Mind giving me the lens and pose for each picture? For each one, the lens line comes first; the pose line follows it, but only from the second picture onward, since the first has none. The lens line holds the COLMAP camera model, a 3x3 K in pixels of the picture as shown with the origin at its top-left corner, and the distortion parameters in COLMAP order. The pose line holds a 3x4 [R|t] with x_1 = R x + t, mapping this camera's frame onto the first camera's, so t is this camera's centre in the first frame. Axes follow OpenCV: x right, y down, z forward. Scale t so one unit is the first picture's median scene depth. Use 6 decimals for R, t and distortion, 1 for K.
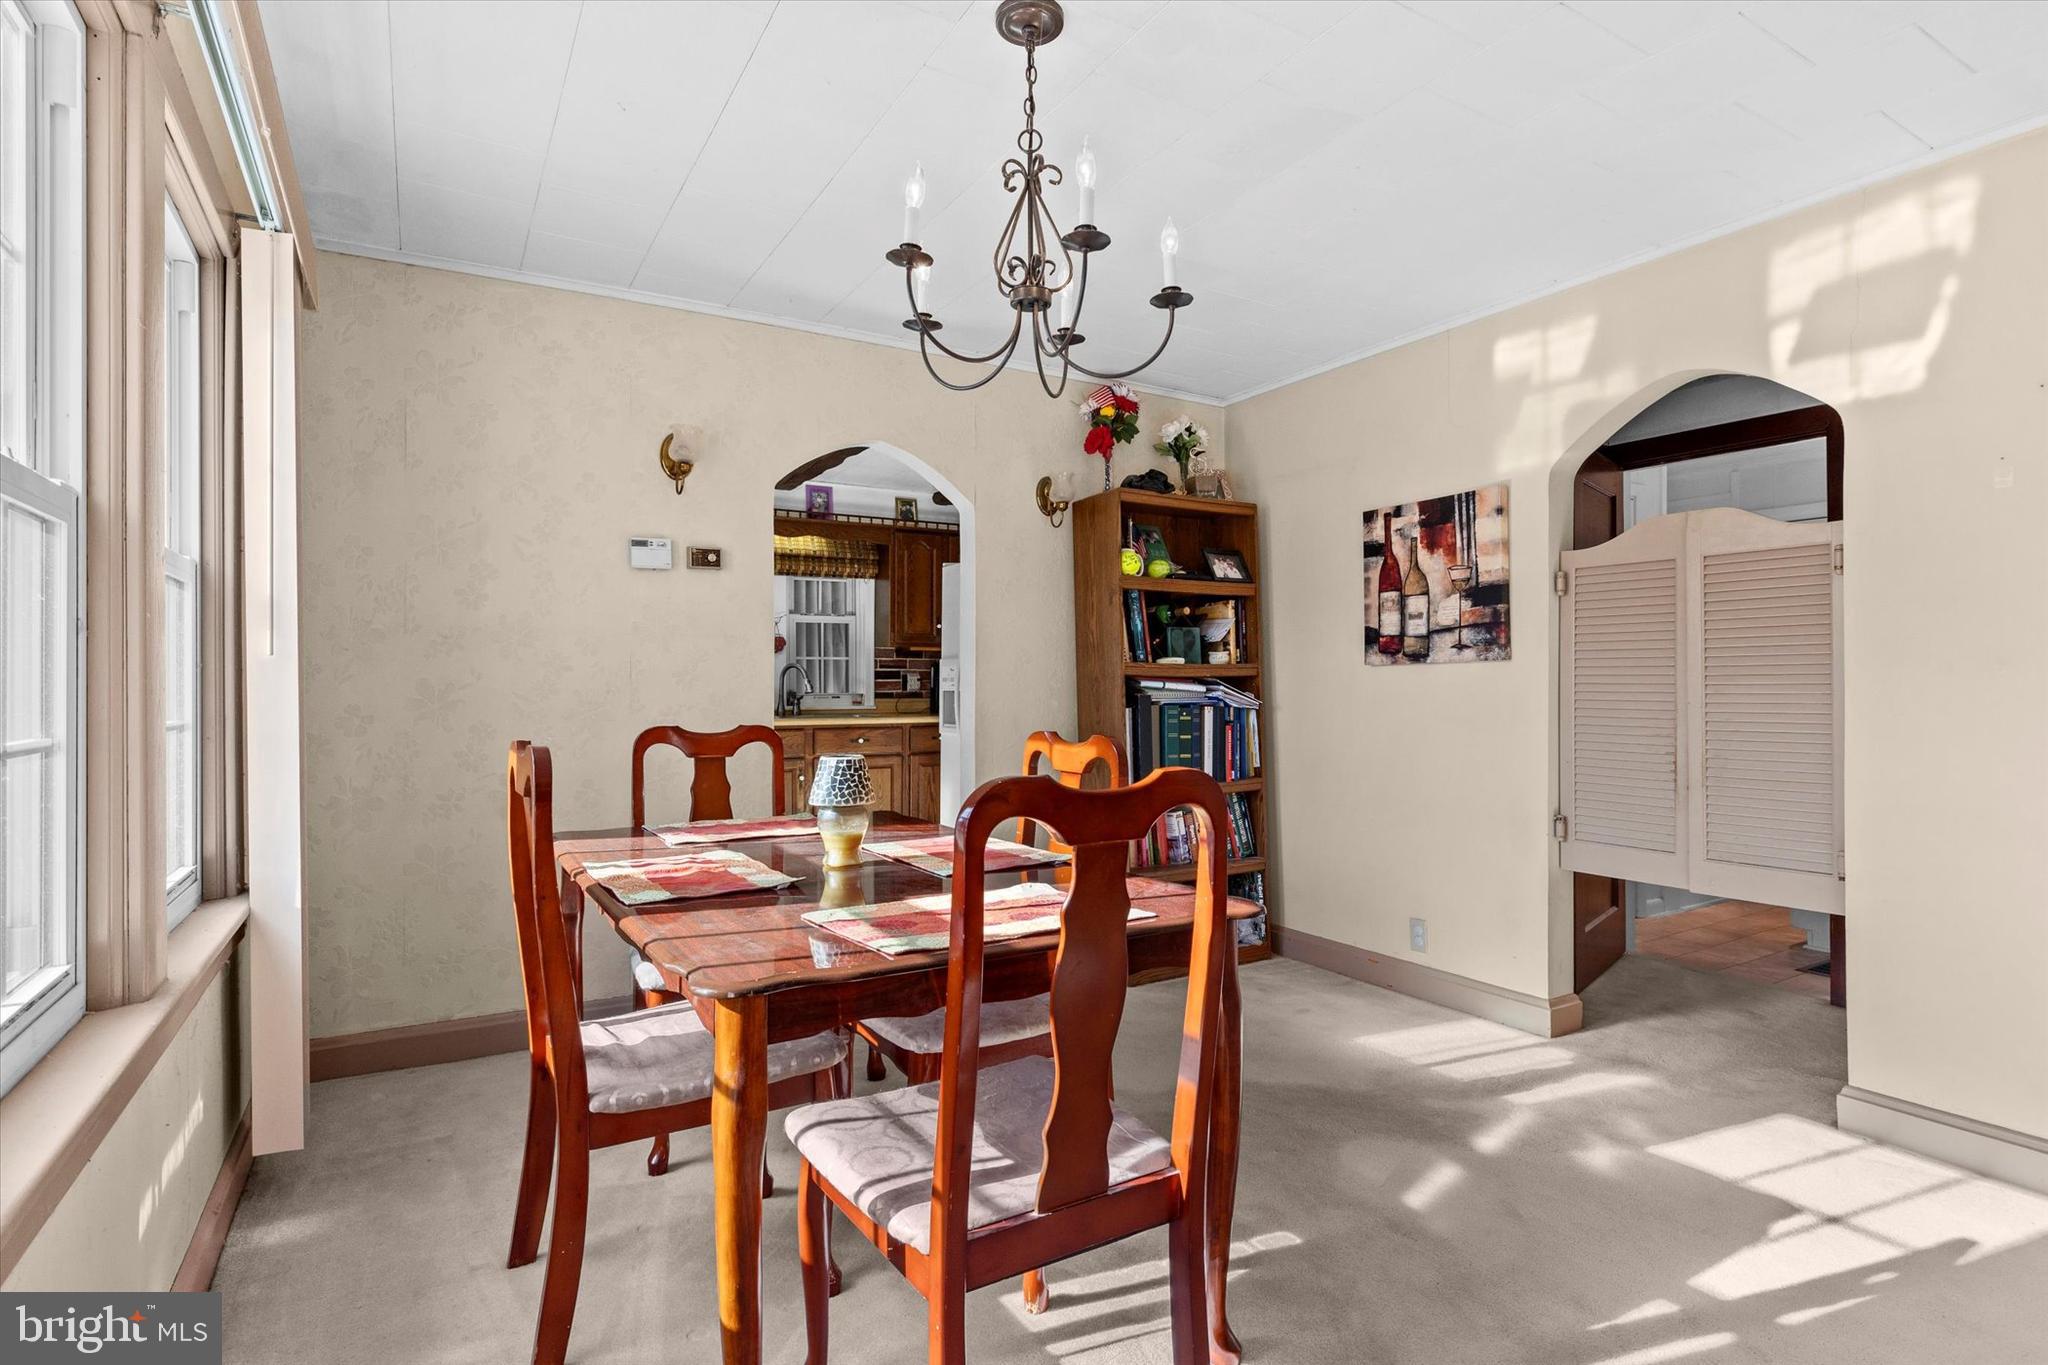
lens RADIAL K [[1049.9, 0, 1024.0], [0, 1049.9, 682.5], [0, 0, 1]] dist [0.000013, 0.000009]
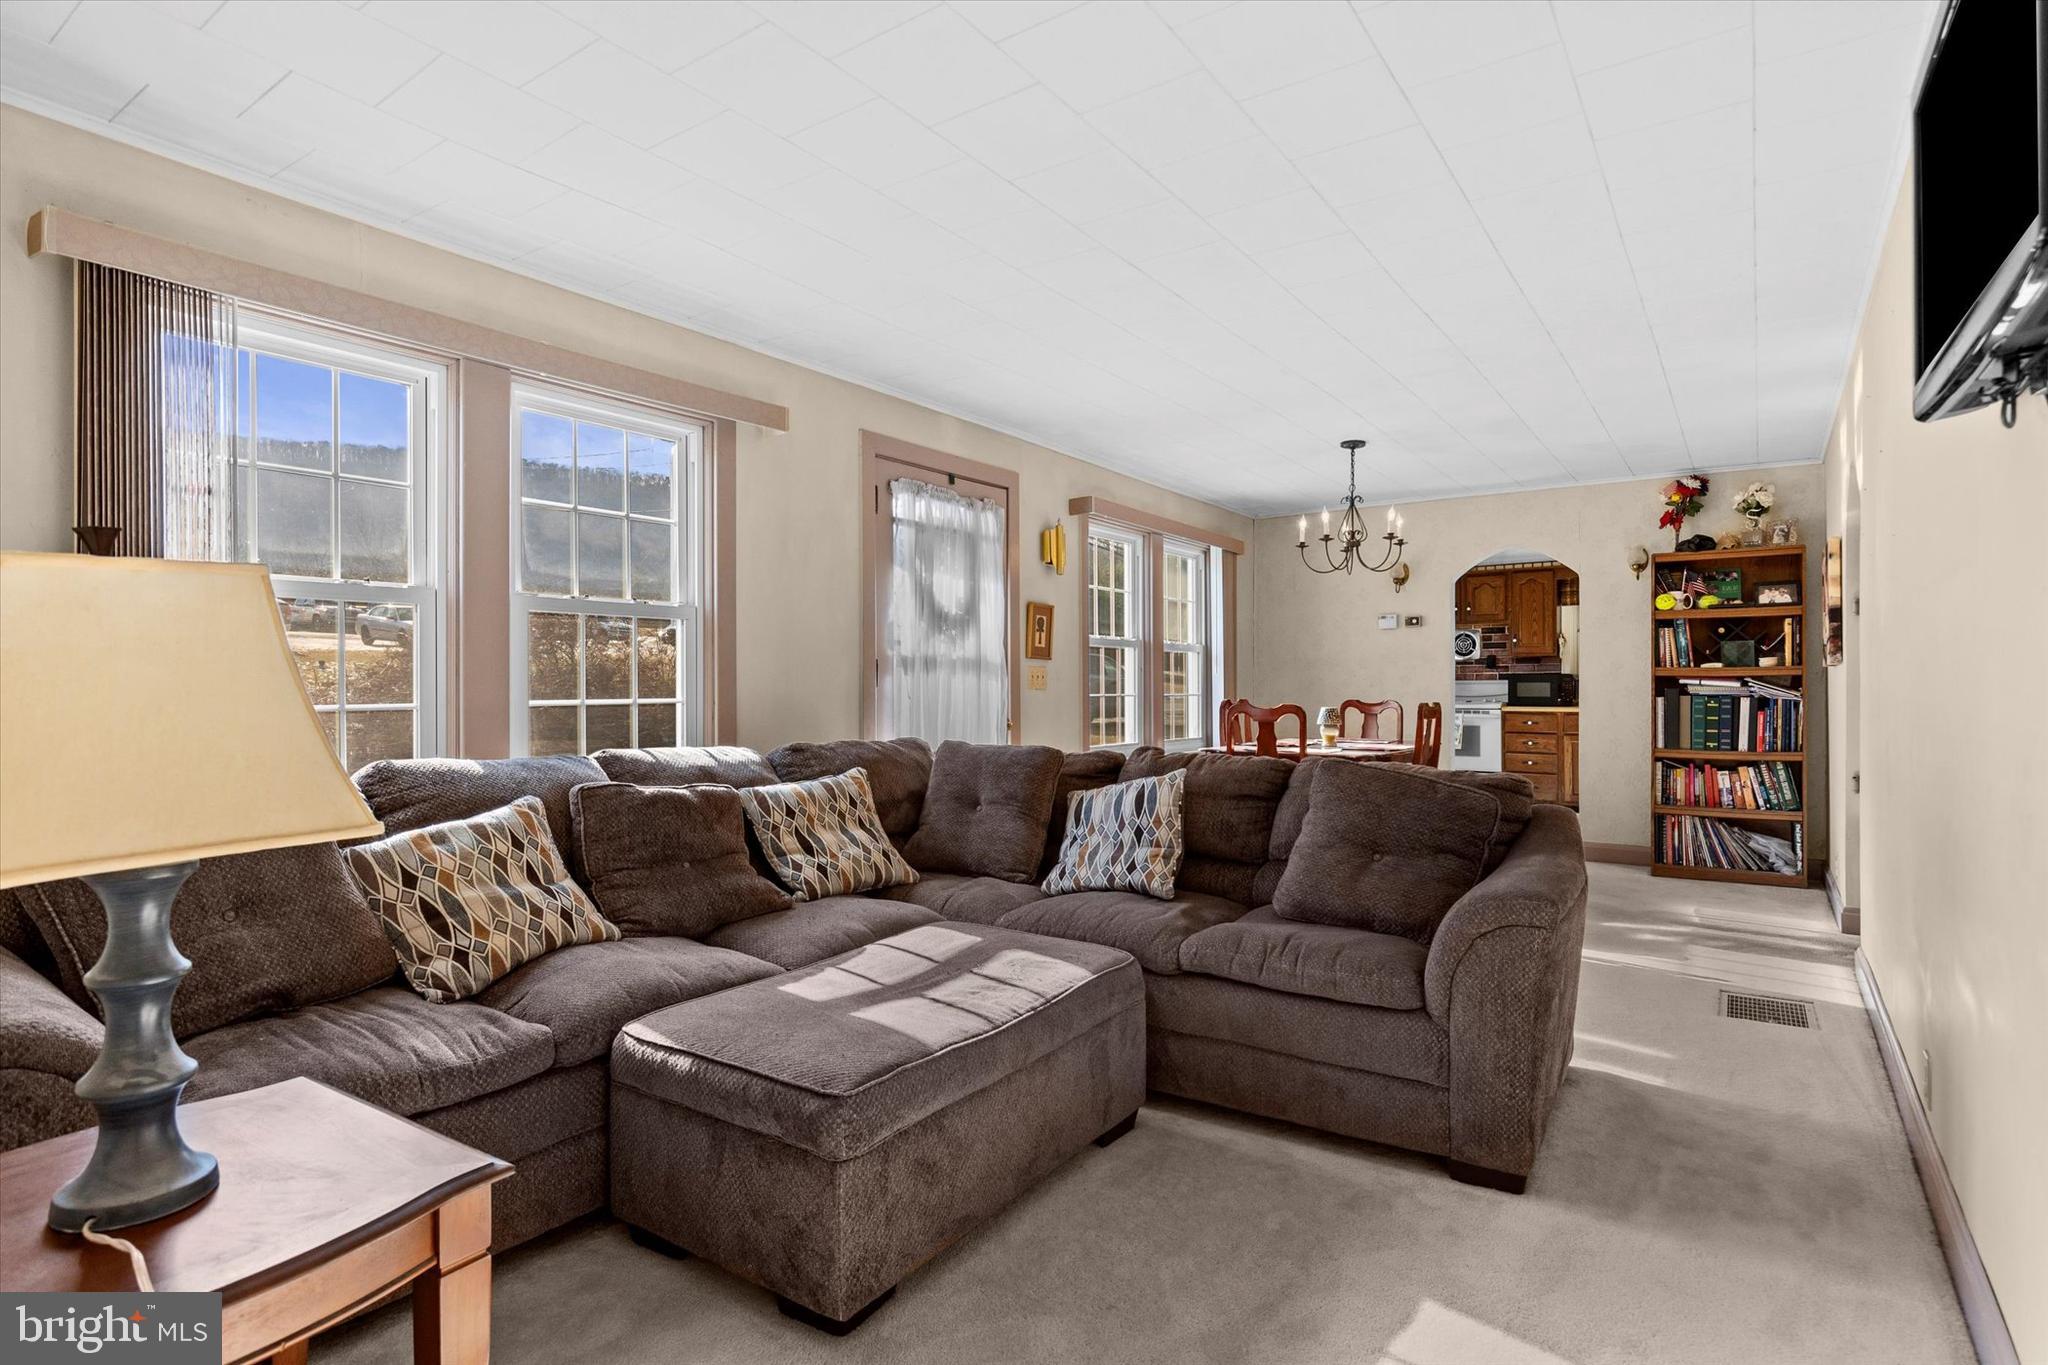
lens RADIAL K [[903.2, 0, 1024.0], [0, 903.2, 682.5], [0, 0, 1]] dist [0.000442, 0.000027]
pose [[0.363451, 0.000196, -0.931613, 0.912265], [-0.000733, 1.000000, -0.000075, 0.003529], [0.931613, 0.000710, 0.363451, -0.316952]]
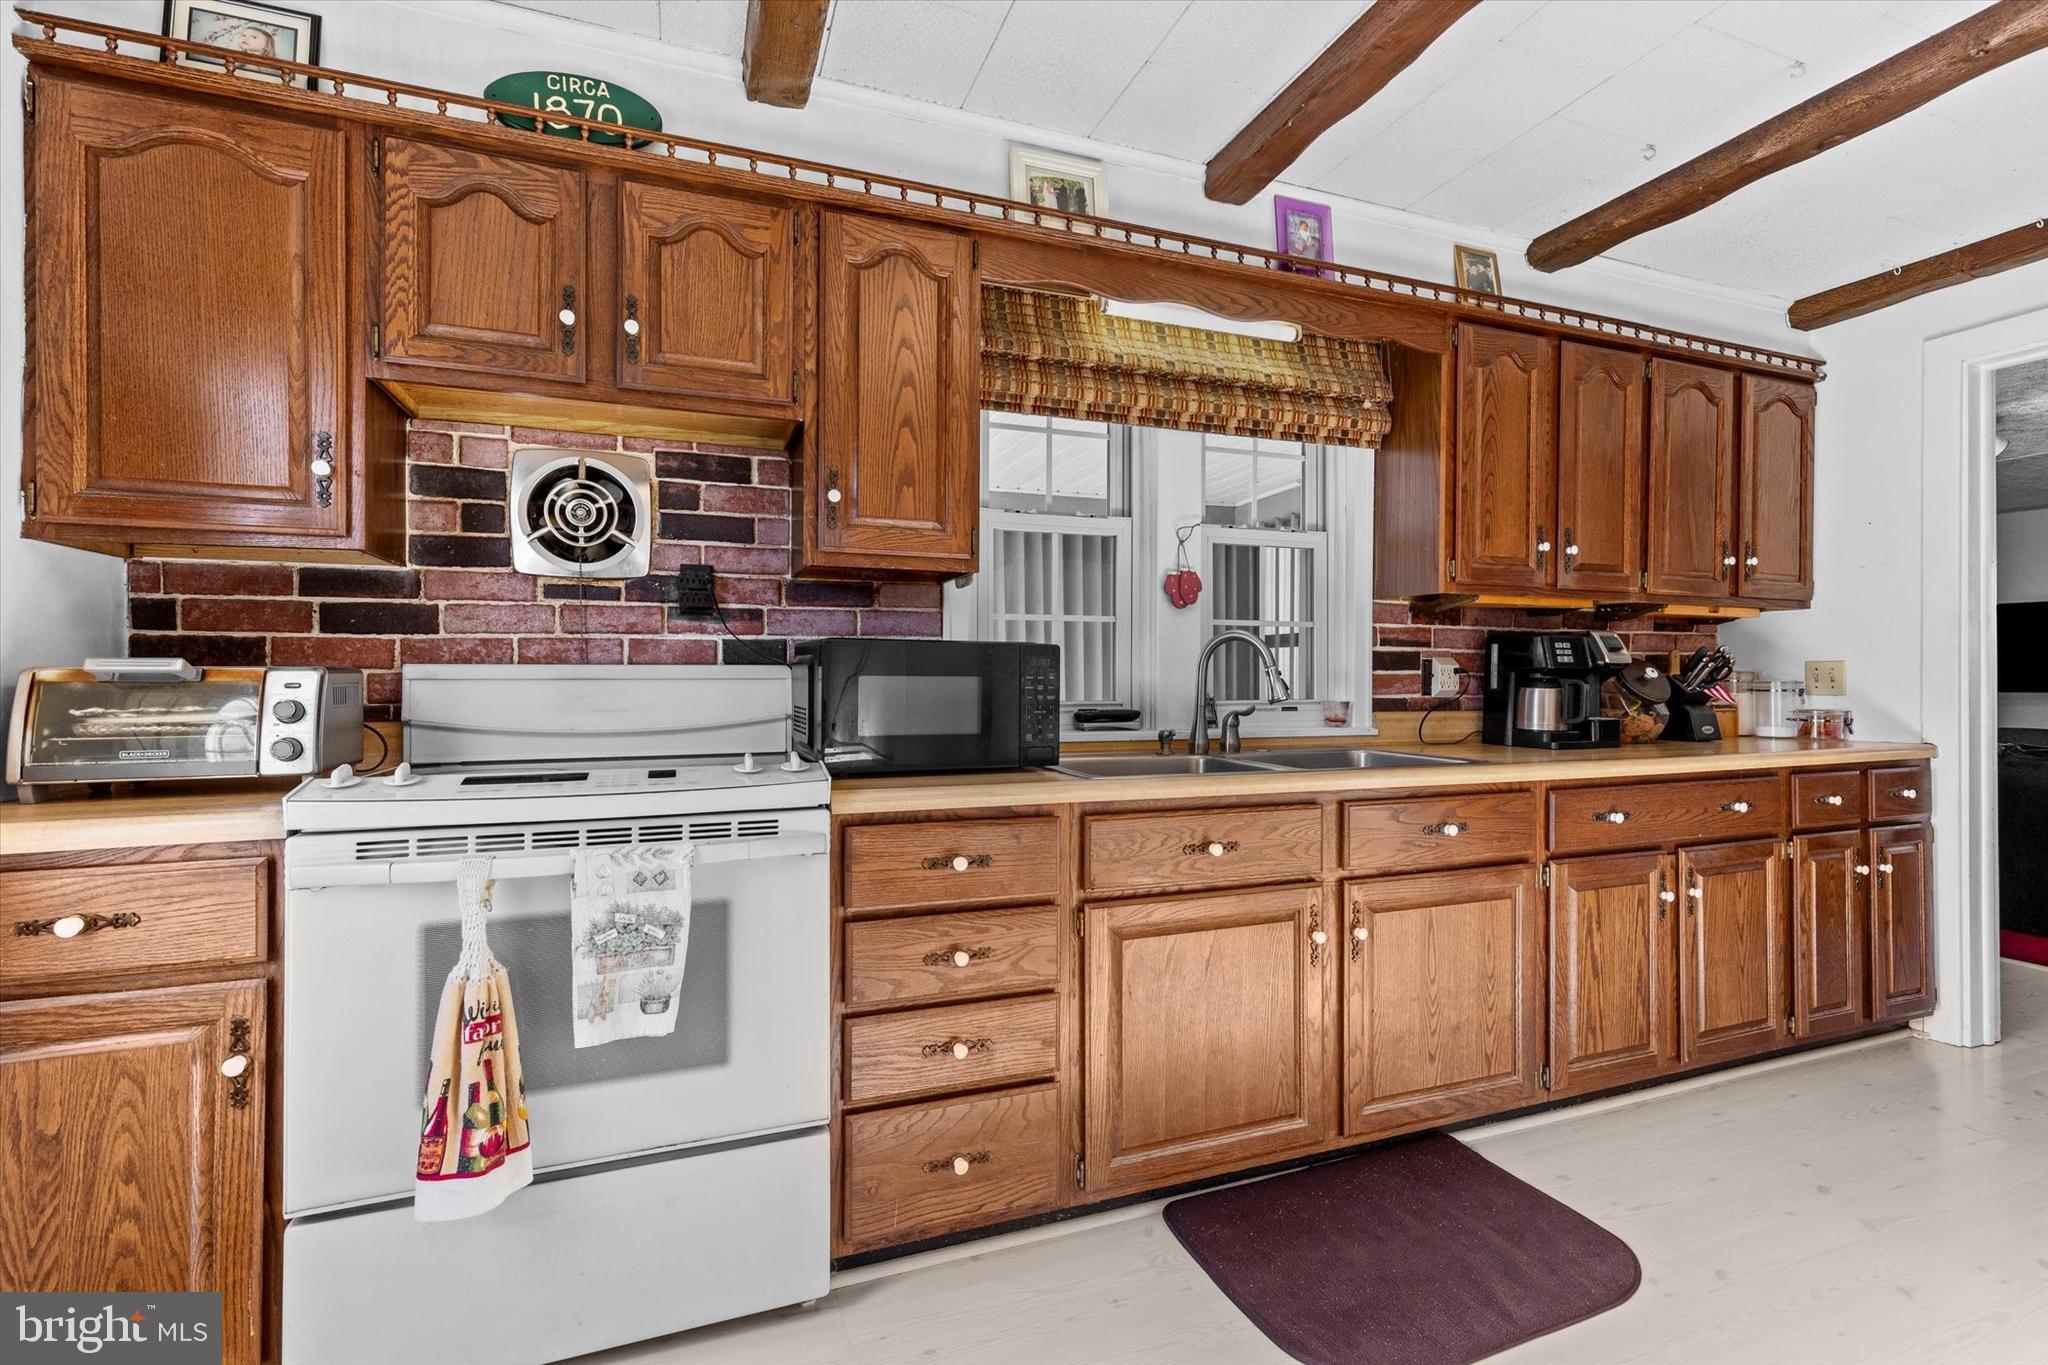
lens RADIAL K [[903.2, 0, 1024.0], [0, 903.2, 682.5], [0, 0, 1]] dist [0.000442, 0.000027]
pose [[0.986963, 0.004507, -0.160887, -0.377580], [-0.005128, 0.999981, -0.003443, 0.007514], [0.160868, 0.004223, 0.986967, 0.972966]]
